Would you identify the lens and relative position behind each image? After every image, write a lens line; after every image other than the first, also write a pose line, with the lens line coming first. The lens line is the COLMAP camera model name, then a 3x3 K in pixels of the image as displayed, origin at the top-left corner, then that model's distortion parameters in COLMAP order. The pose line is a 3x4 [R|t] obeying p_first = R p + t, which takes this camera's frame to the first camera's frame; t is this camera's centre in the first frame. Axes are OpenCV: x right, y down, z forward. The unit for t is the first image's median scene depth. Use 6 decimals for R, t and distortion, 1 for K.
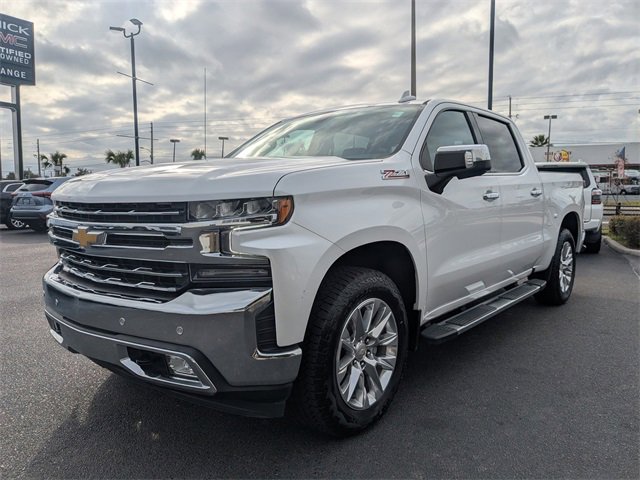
lens RADIAL K [[541.7, 0, 323.1], [0, 541.7, 226.6], [0, 0, 1]] dist [-0.002824, -0.006170]
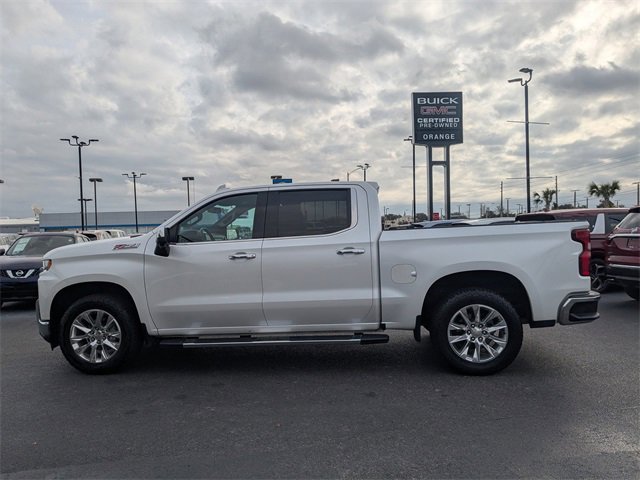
lens RADIAL K [[527.5, 0, 303.4], [0, 527.5, 246.7], [0, 0, 1]] dist [0.021506, -0.010036]
pose [[0.506949, 0.011659, -0.861897, 0.319248], [-0.025644, 0.999670, -0.001561, -0.017294], [0.861595, 0.022894, 0.507080, 0.095973]]
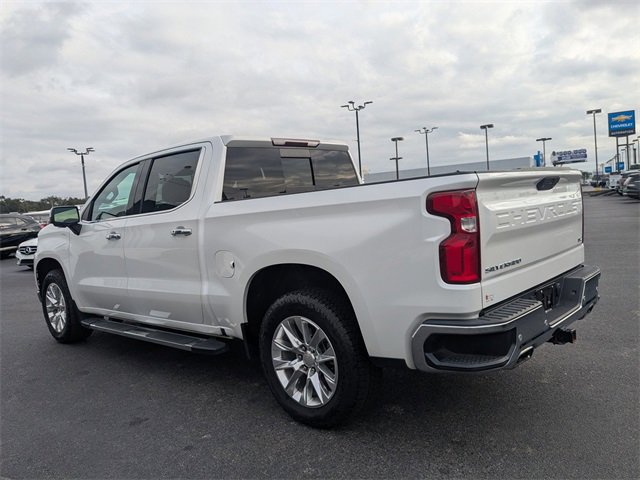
lens RADIAL K [[527.5, 0, 303.4], [0, 527.5, 246.7], [0, 0, 1]] dist [0.021506, -0.010036]
pose [[-0.126563, 0.093453, -0.987547, 0.298525], [0.012172, 0.995624, 0.092657, -0.028809], [0.991884, -0.000294, -0.127146, 0.328788]]
